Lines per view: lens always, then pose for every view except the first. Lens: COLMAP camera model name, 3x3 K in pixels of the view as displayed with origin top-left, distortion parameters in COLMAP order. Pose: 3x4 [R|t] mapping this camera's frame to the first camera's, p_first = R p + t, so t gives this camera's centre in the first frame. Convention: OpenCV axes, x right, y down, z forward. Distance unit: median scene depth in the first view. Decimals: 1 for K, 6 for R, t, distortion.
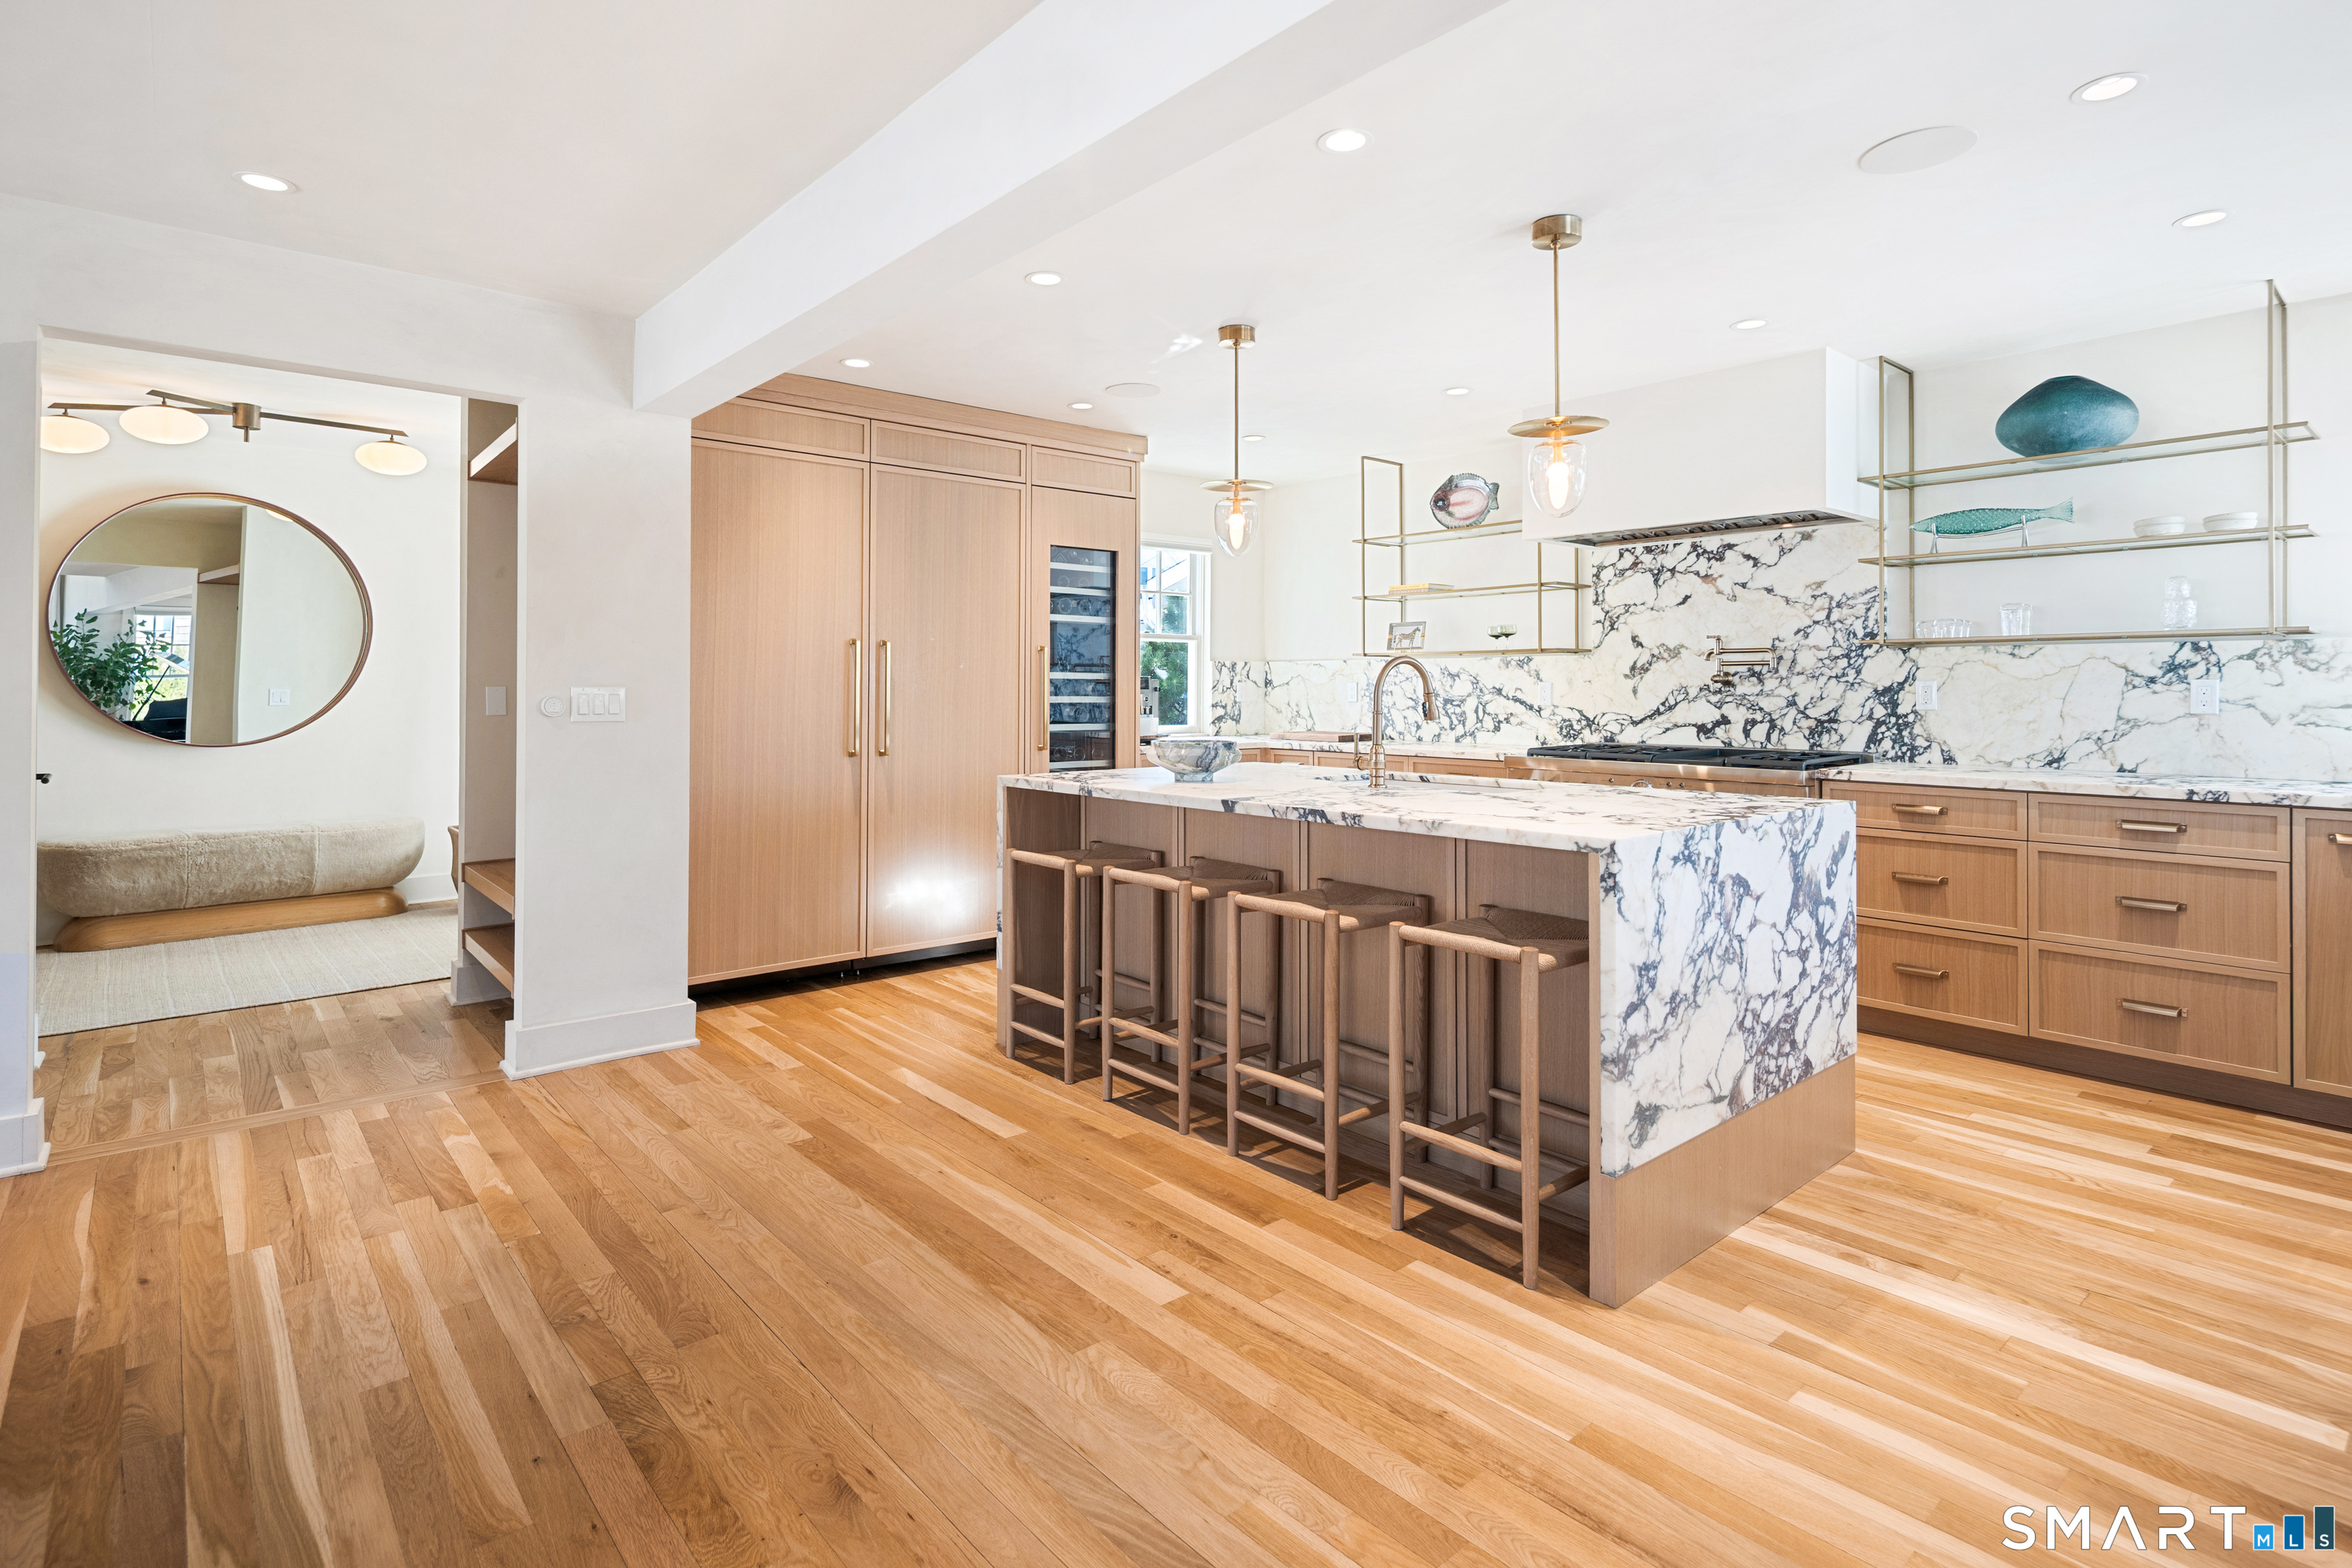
lens RADIAL K [[1168.9, 0, 1173.5], [0, 1168.9, 672.1], [0, 0, 1]] dist [0.013383, -0.007327]
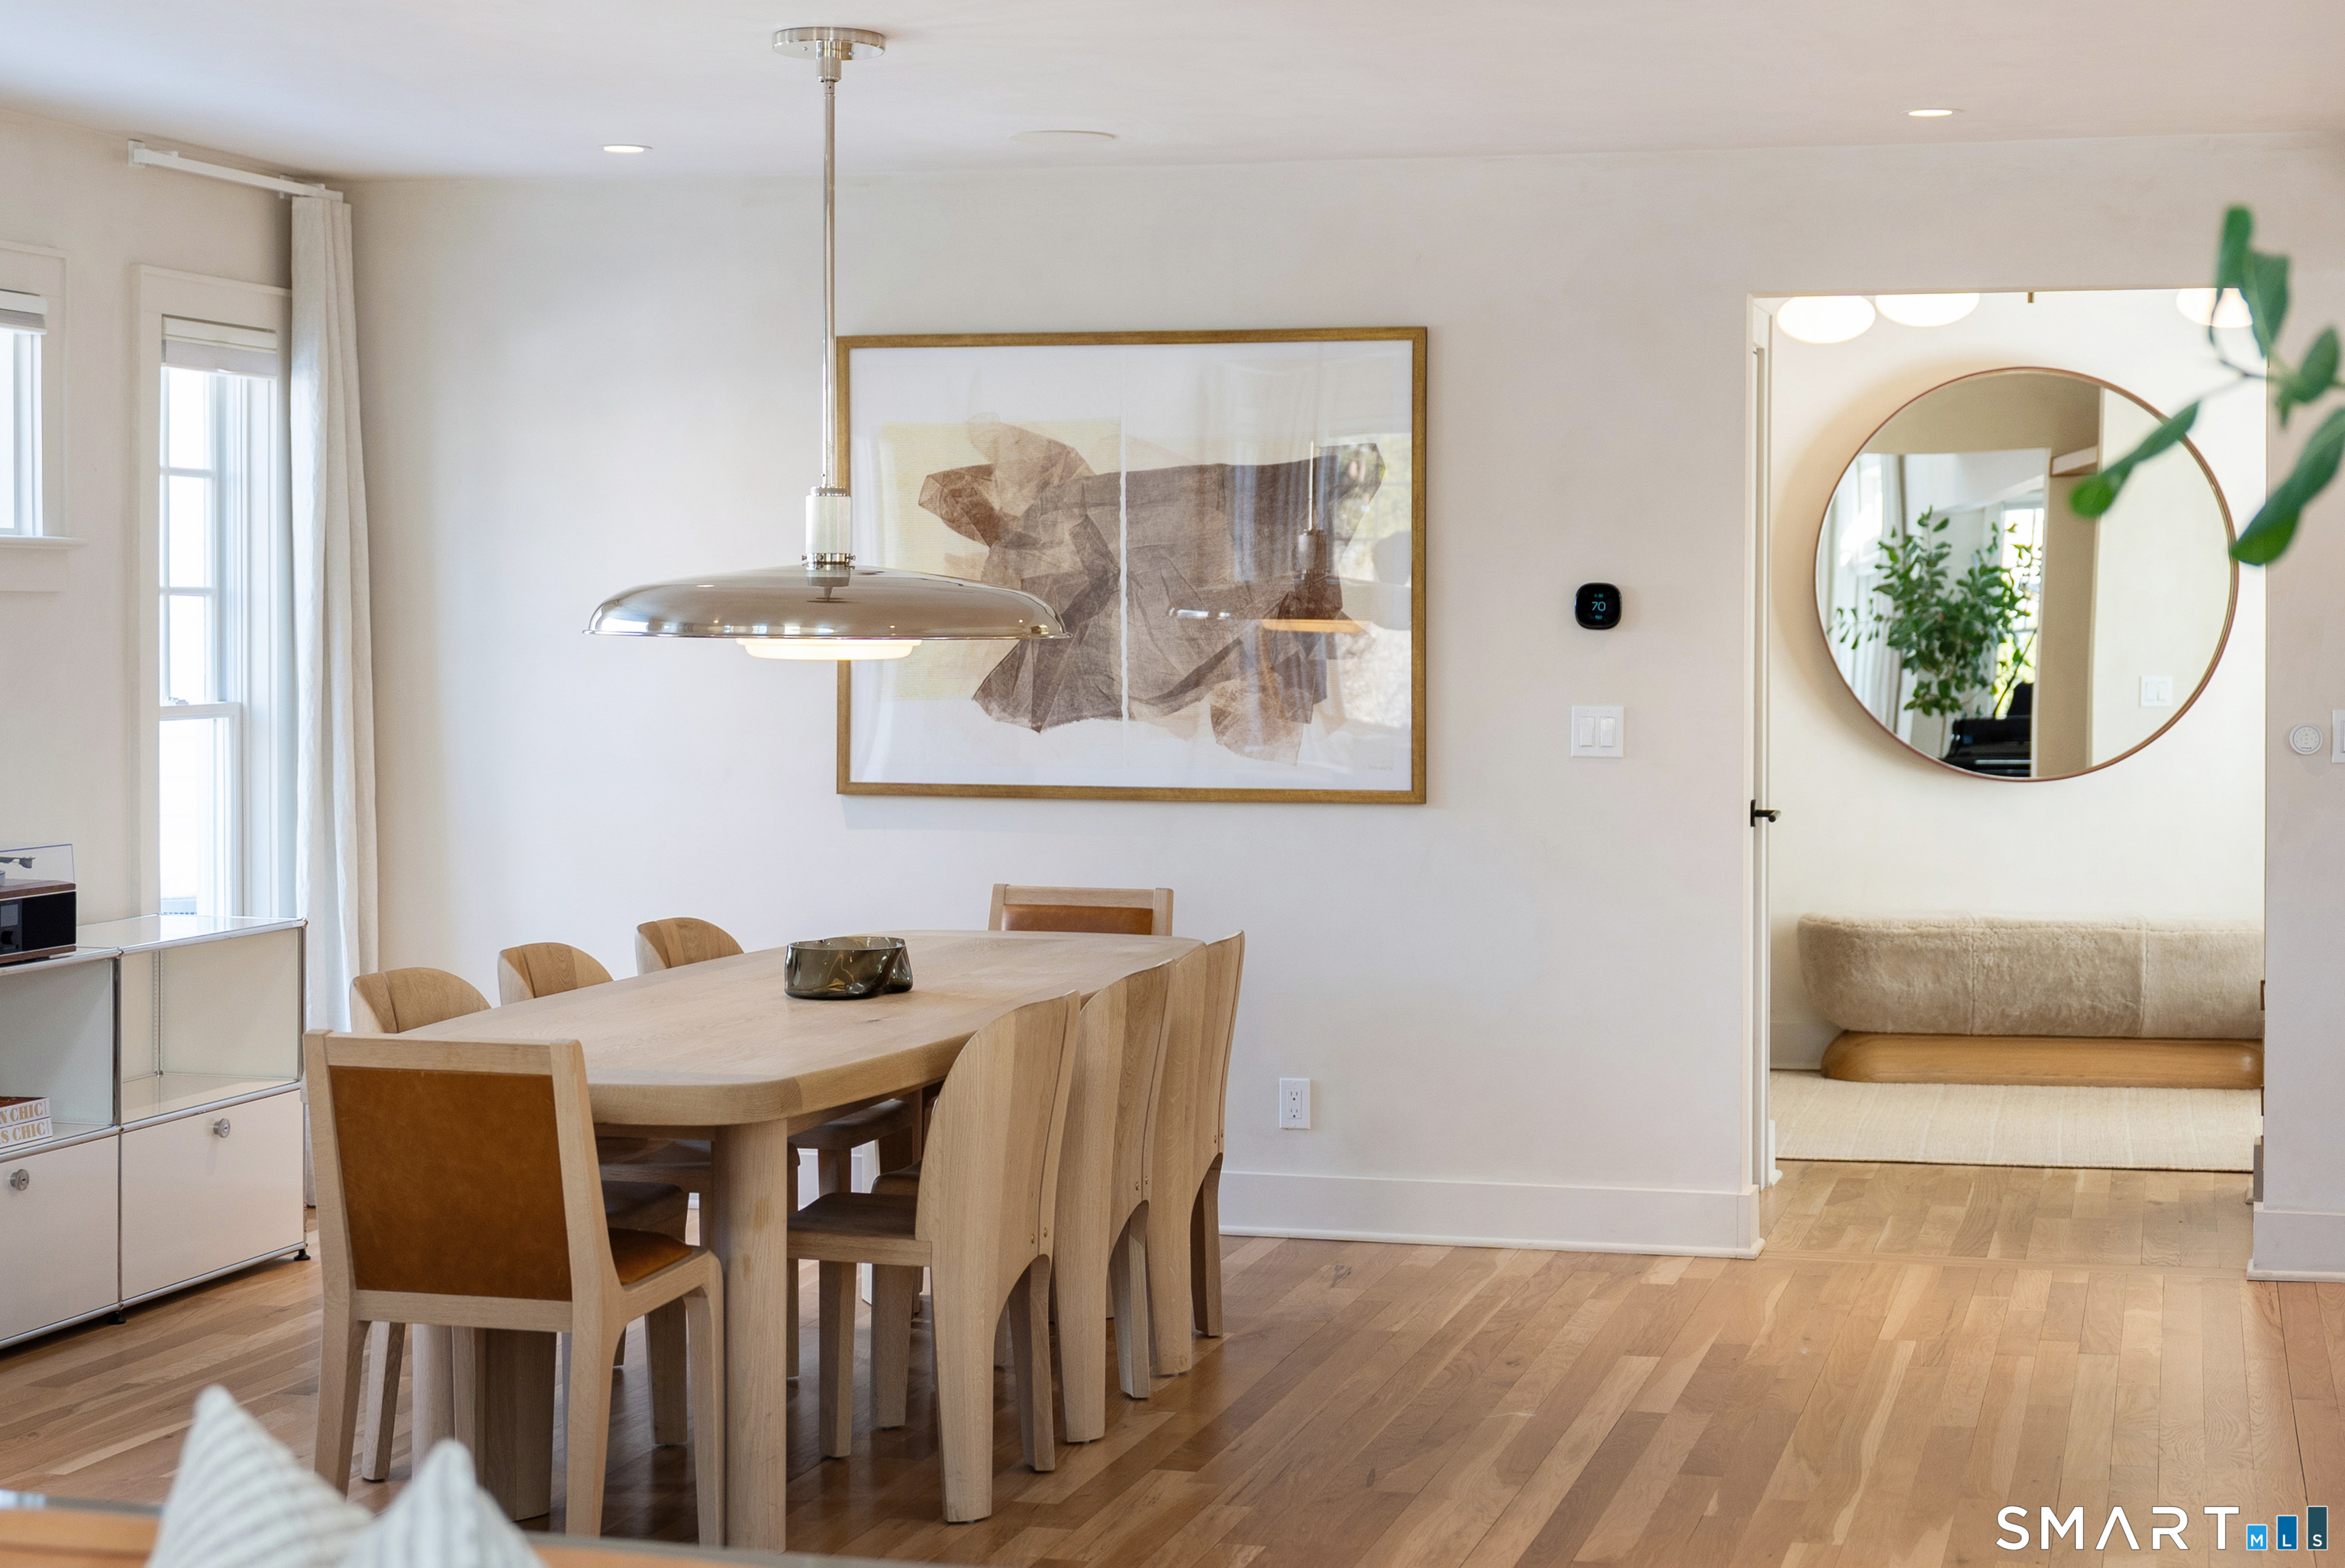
lens RADIAL K [[3756.6, 0, 1172.5], [0, 3756.6, 784.0], [0, 0, 1]] dist [-0.004264, 0.024224]
pose [[0.565624, 0.033414, -0.823986, 0.779702], [0.013720, 0.998659, 0.049915, -0.054483], [0.824549, -0.039538, 0.564408, -0.661862]]
